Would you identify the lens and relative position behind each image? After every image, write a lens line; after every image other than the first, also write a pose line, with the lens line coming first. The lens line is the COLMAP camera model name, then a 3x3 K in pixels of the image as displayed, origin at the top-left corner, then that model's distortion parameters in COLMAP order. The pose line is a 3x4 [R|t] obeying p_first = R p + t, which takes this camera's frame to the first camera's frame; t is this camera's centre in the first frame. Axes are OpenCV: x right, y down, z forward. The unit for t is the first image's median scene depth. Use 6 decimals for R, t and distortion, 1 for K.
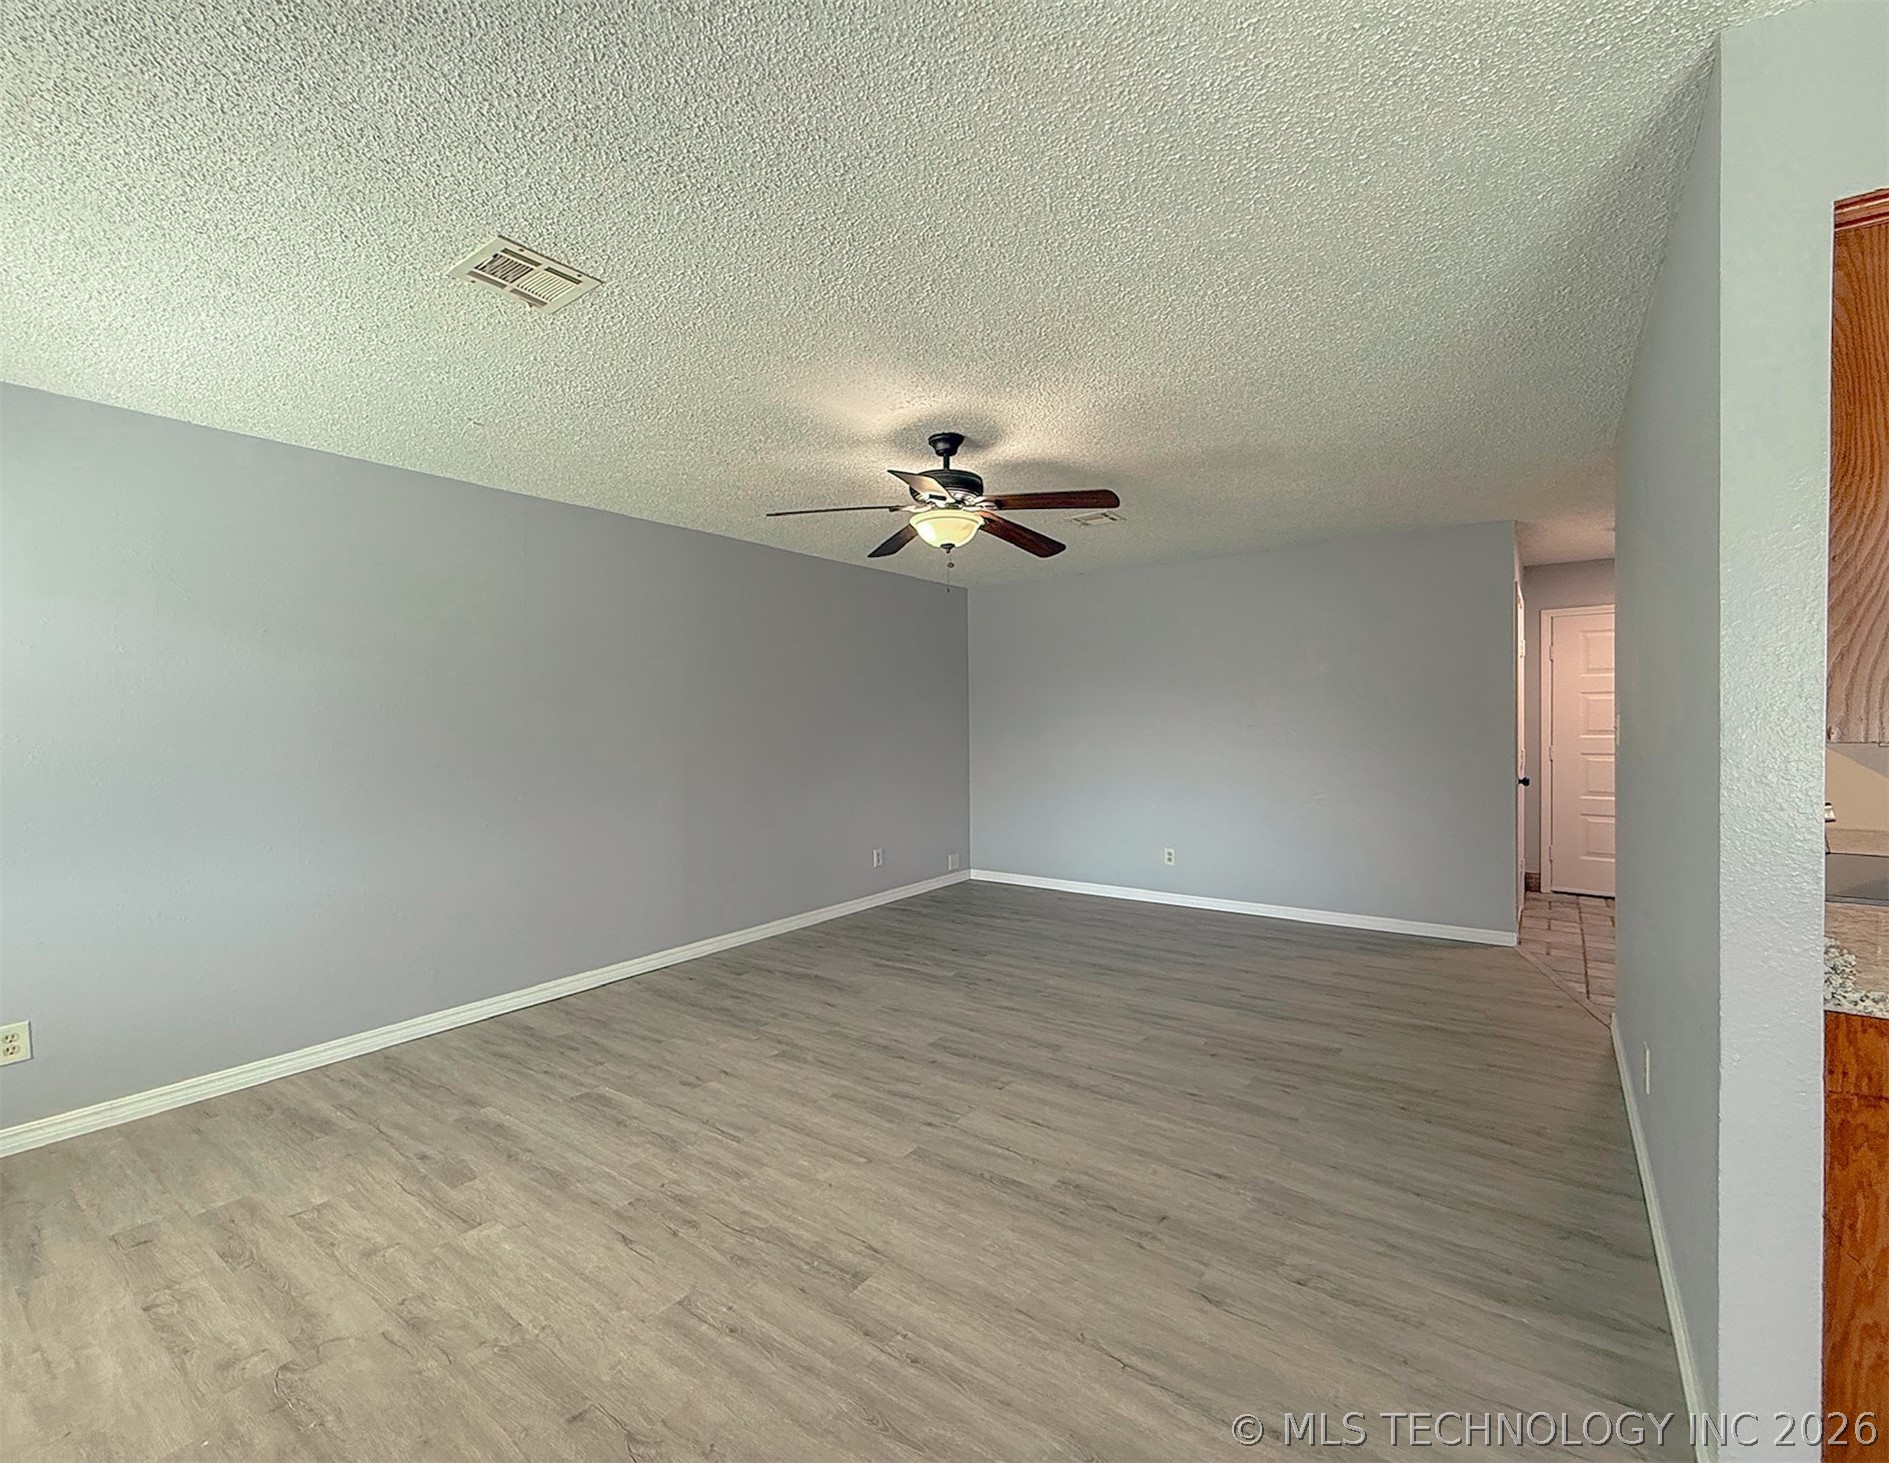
lens RADIAL K [[811.5, 0, 1010.0], [0, 811.5, 727.1], [0, 0, 1]] dist [0.007549, -0.001001]
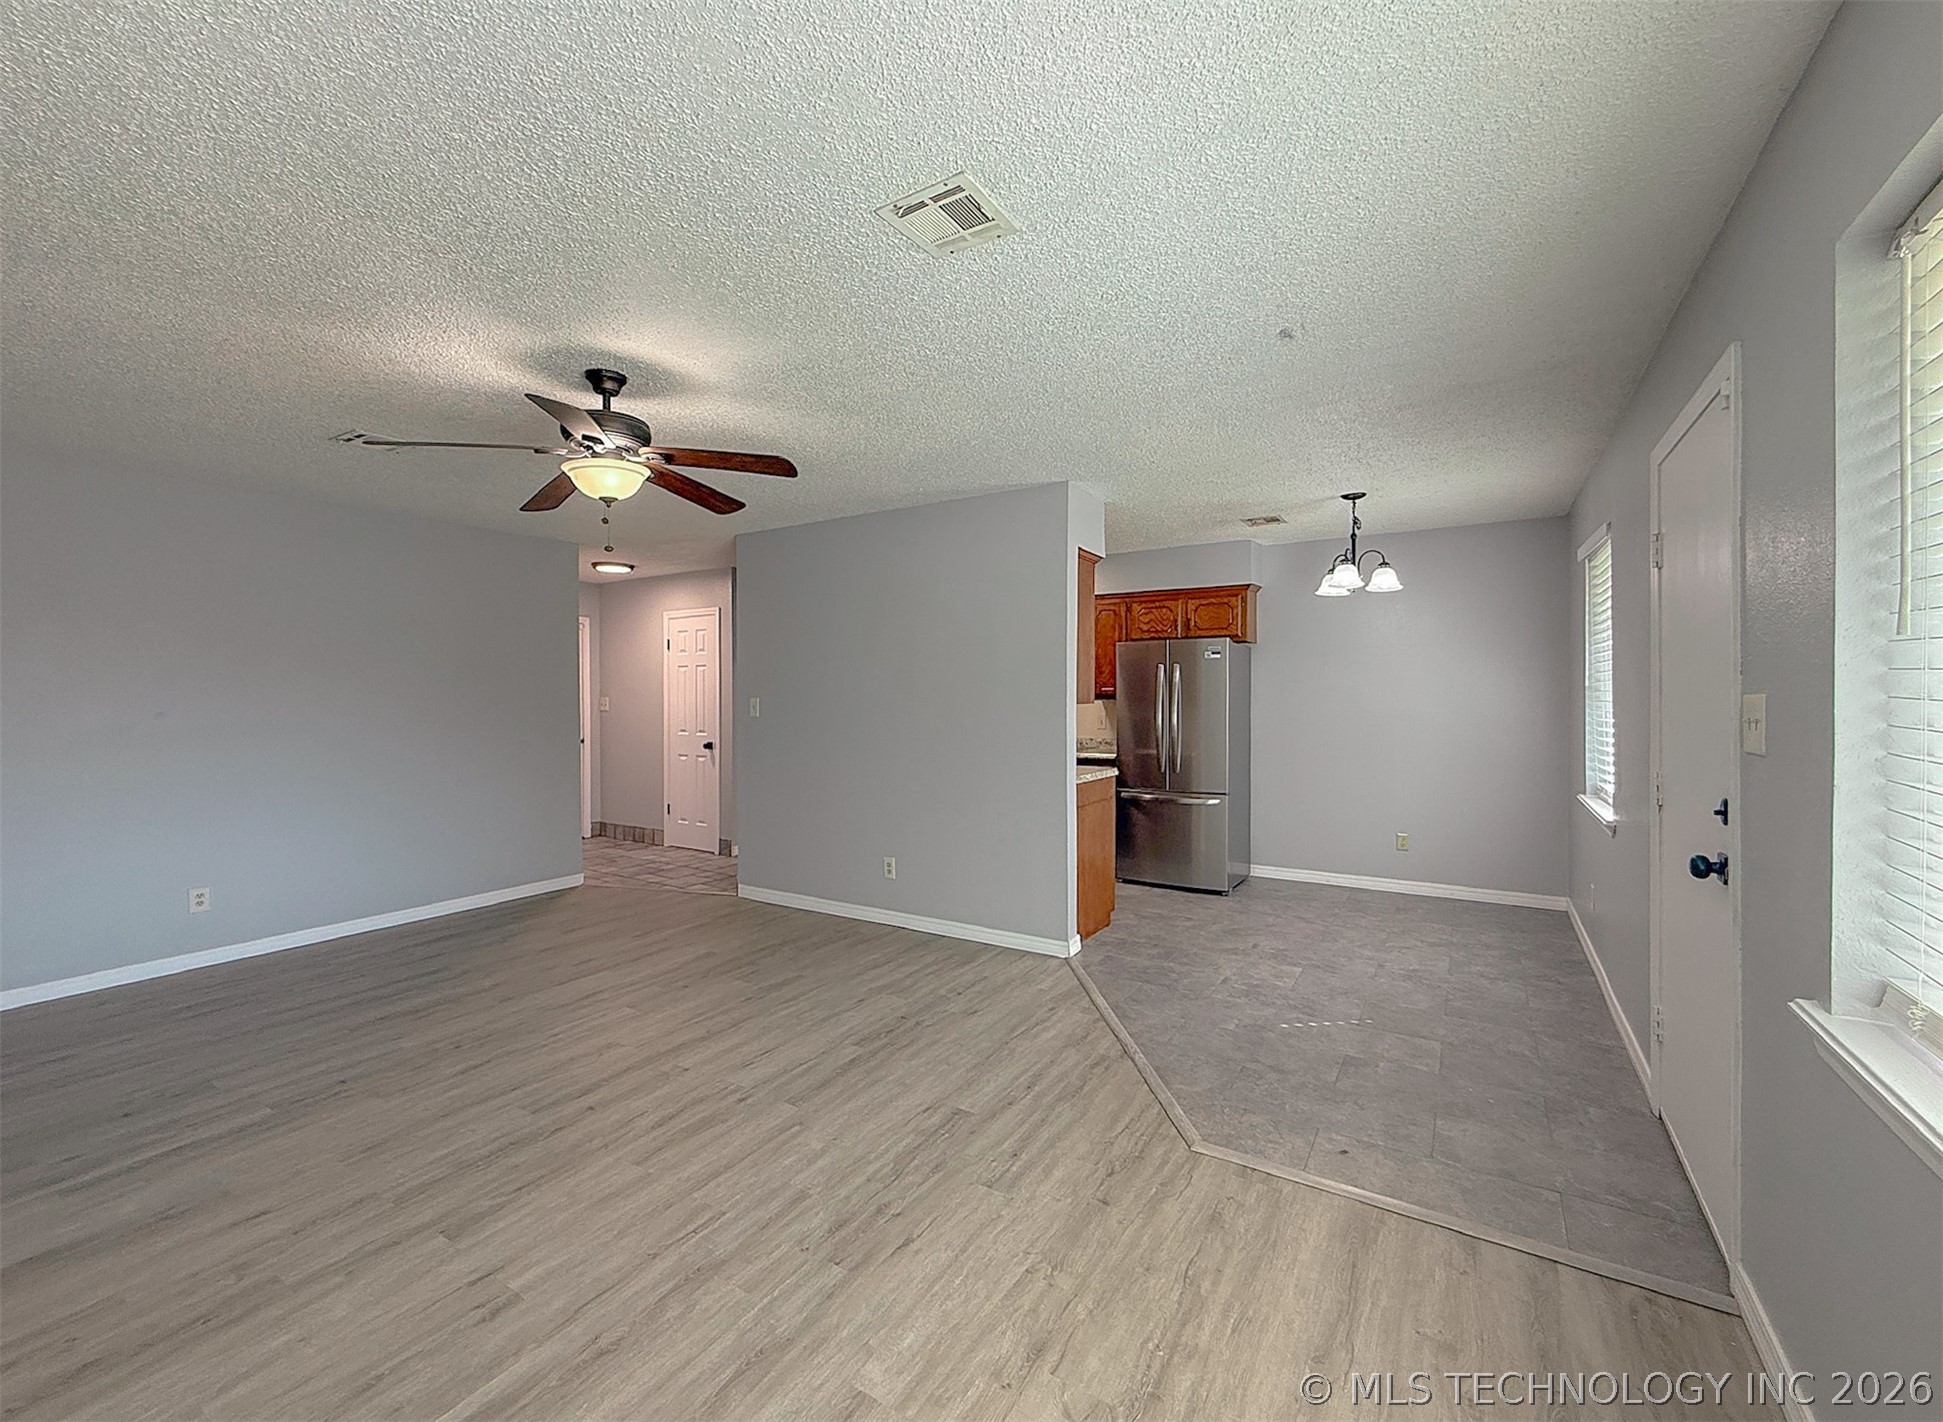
lens RADIAL K [[791.5, 0, 958.2], [0, 791.5, 734.4], [0, 0, 1]] dist [0.010662, -0.000126]
pose [[-0.023256, -0.033922, 0.999154, -1.160061], [0.013671, 0.999320, 0.034246, -0.000916], [-0.999636, 0.014456, -0.022776, 0.794773]]
